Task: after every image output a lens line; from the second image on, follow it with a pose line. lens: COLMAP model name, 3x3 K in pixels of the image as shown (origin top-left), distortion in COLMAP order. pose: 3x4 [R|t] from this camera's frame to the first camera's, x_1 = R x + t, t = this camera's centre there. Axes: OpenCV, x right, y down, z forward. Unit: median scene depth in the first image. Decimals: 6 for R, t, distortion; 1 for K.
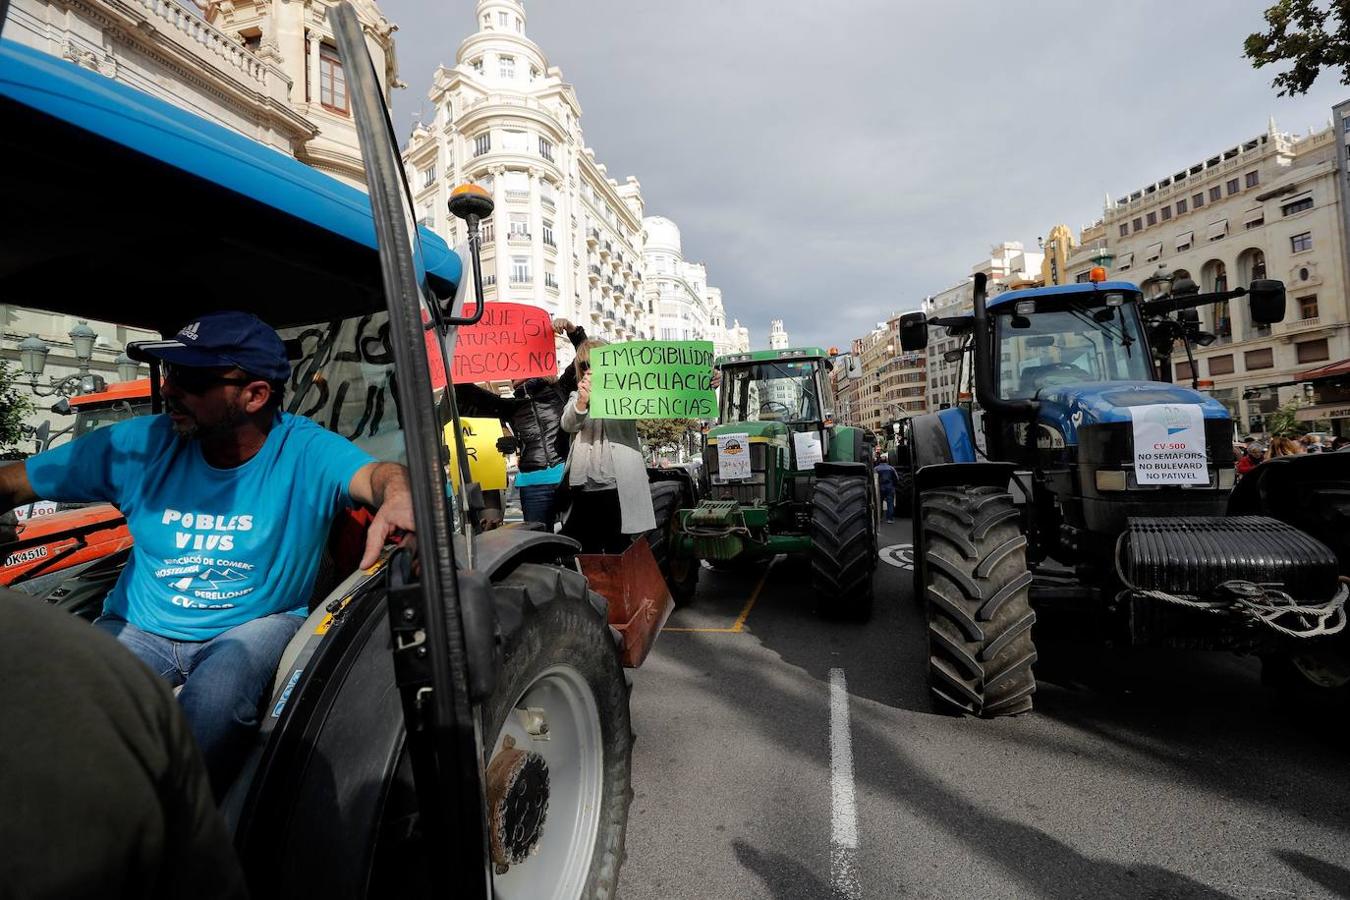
lens RADIAL K [[610.4, 0, 657.2], [0, 610.4, 462.9], [0, 0, 1]] dist [-0.051007, 0.017914]
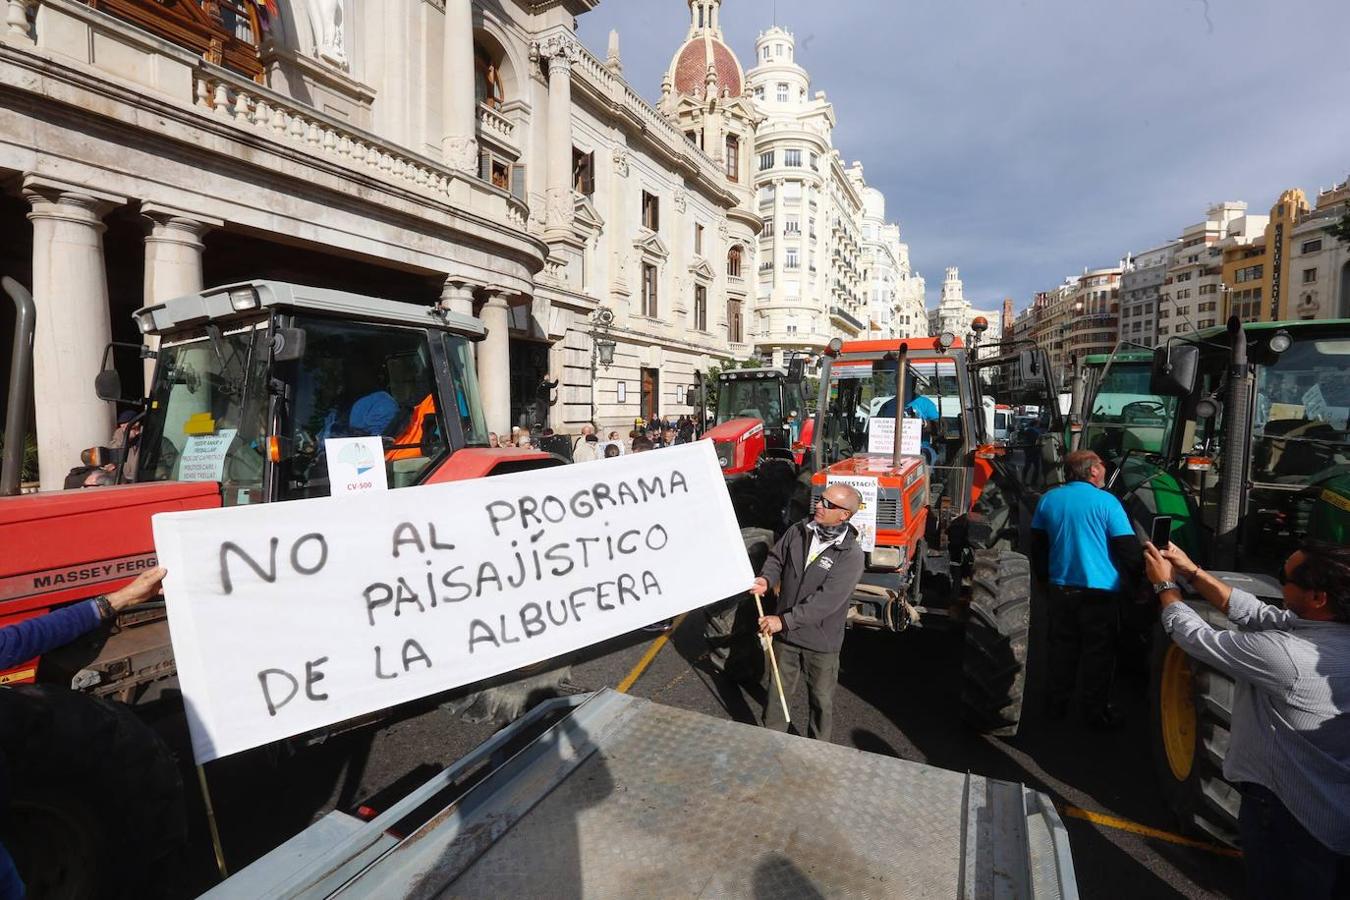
lens RADIAL K [[610.4, 0, 655.2], [0, 610.4, 447.9], [0, 0, 1]] dist [-0.051007, 0.017914]
pose [[0.973123, 0.079914, -0.215974, -0.165341], [-0.061753, 0.994064, 0.089579, -0.004018], [0.221851, -0.073834, 0.972281, -0.334534]]
